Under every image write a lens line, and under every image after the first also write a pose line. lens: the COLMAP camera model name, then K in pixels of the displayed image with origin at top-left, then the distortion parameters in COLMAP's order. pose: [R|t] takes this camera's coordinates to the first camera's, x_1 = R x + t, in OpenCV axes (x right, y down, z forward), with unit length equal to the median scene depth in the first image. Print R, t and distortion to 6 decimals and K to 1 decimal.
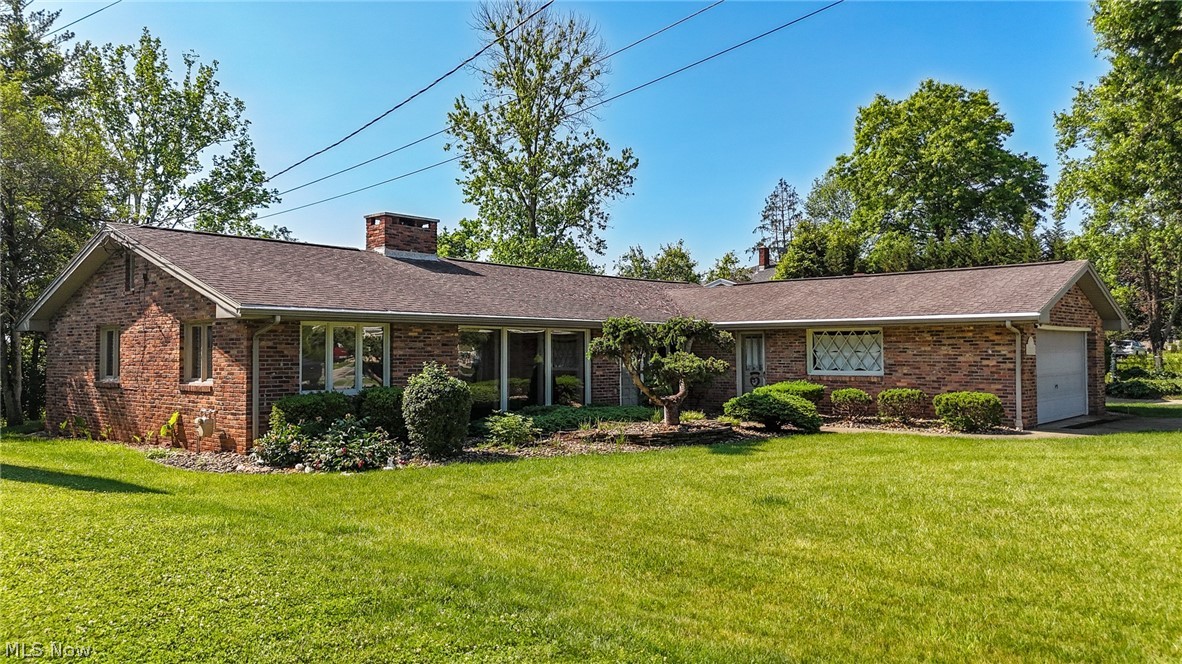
lens RADIAL K [[870.6, 0, 591.0], [0, 870.6, 332.0], [0, 0, 1]] dist [0.055899, -0.058970]
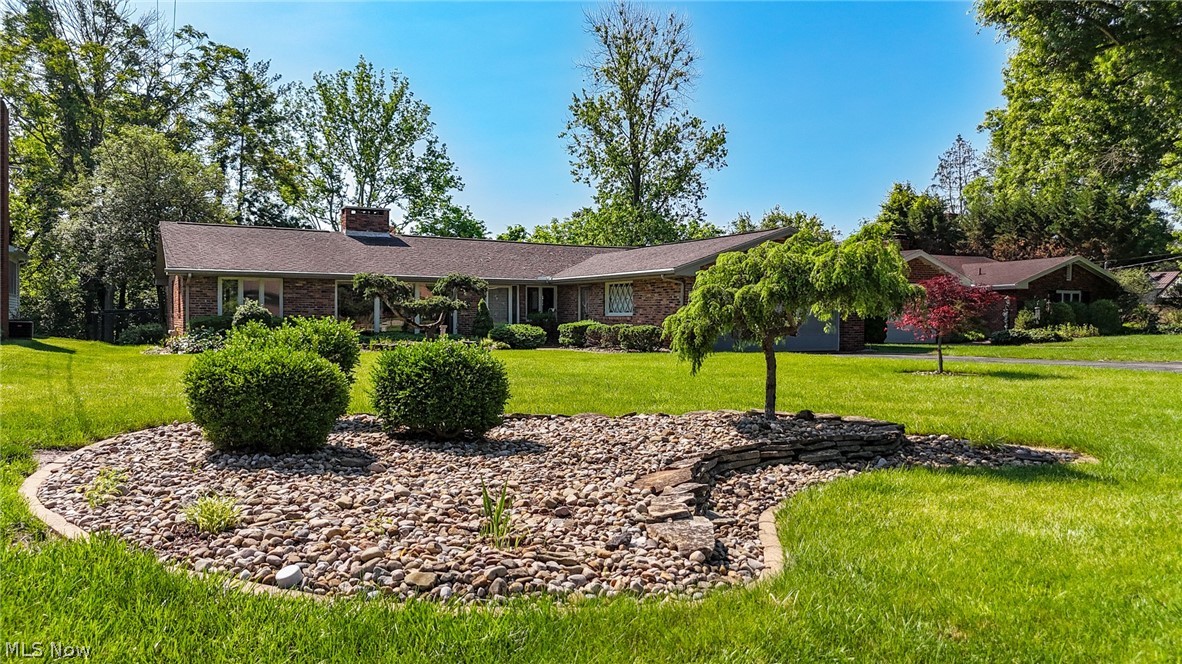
lens RADIAL K [[878.4, 0, 591.0], [0, 878.4, 332.0], [0, 0, 1]] dist [0.058926, -0.061543]
pose [[0.935944, 0.013985, -0.351871, 0.293612], [0.000051, 0.999206, 0.039848, 0.008105], [0.352149, -0.037314, 0.935200, -0.119054]]
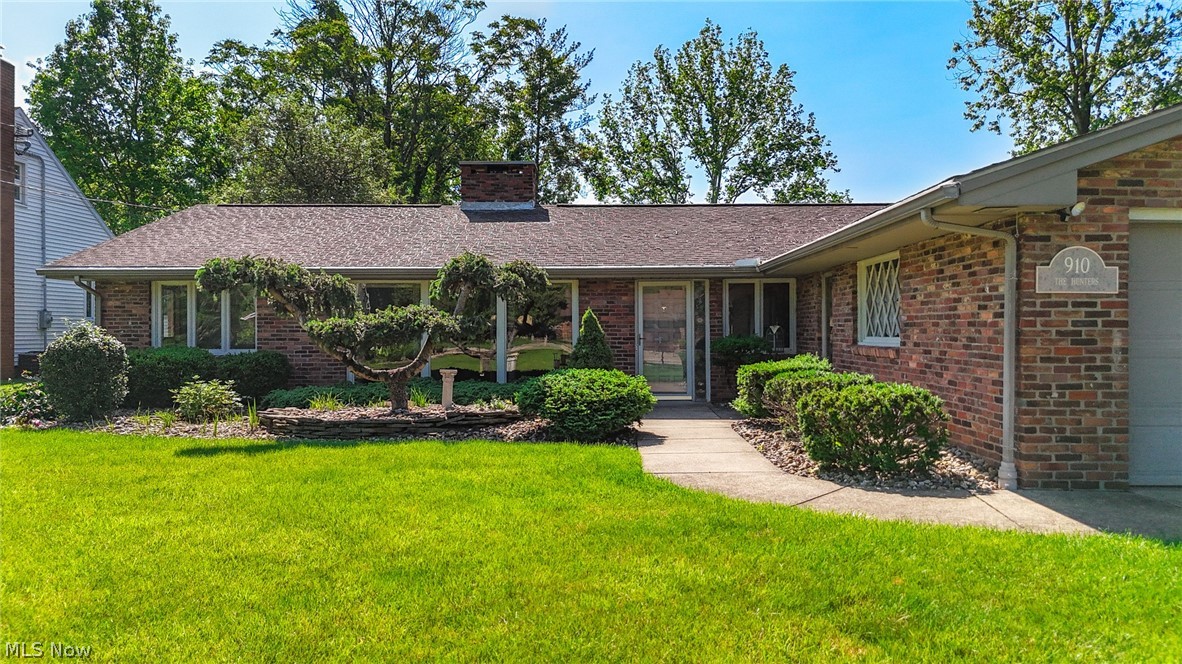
lens RADIAL K [[870.6, 0, 591.0], [0, 870.6, 332.0], [0, 0, 1]] dist [0.055899, -0.058970]
pose [[0.644904, 0.002186, -0.764261, 0.232925], [0.020224, 0.999597, 0.019925, 0.010925], [0.763996, -0.028306, 0.644600, 0.213526]]
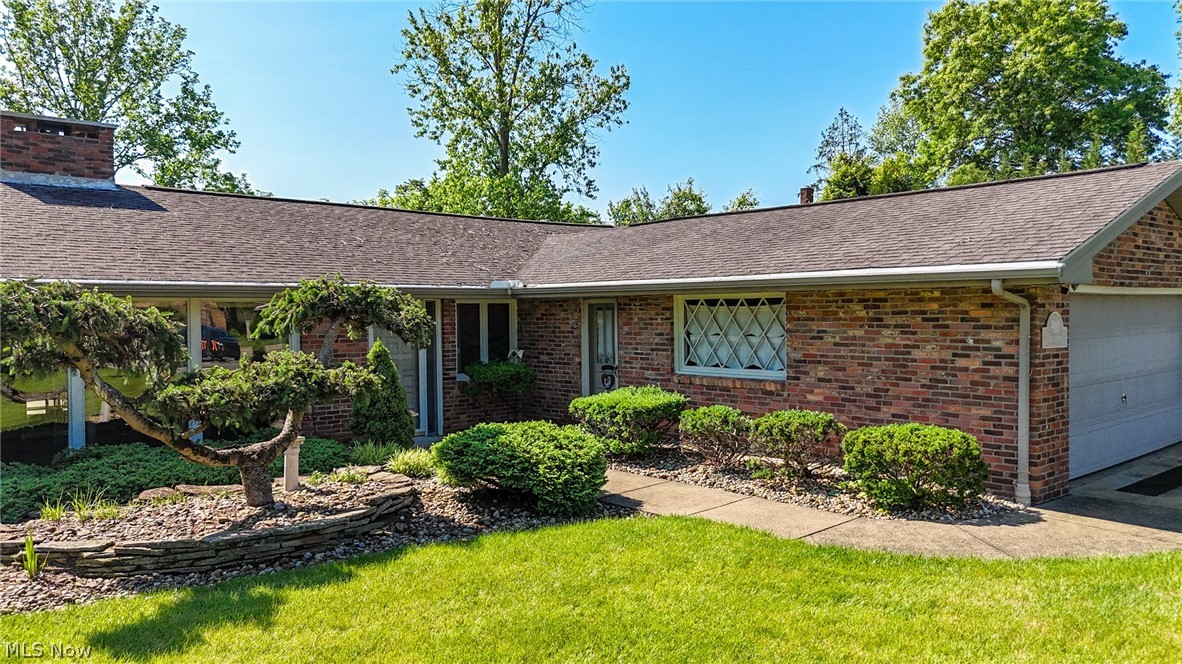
lens RADIAL K [[878.4, 0, 591.0], [0, 878.4, 332.0], [0, 0, 1]] dist [0.058926, -0.061543]
pose [[0.994285, -0.002101, -0.106740, 0.105660], [0.007424, 0.998747, 0.049498, -0.003371], [0.106502, -0.050007, 0.993054, 0.171794]]
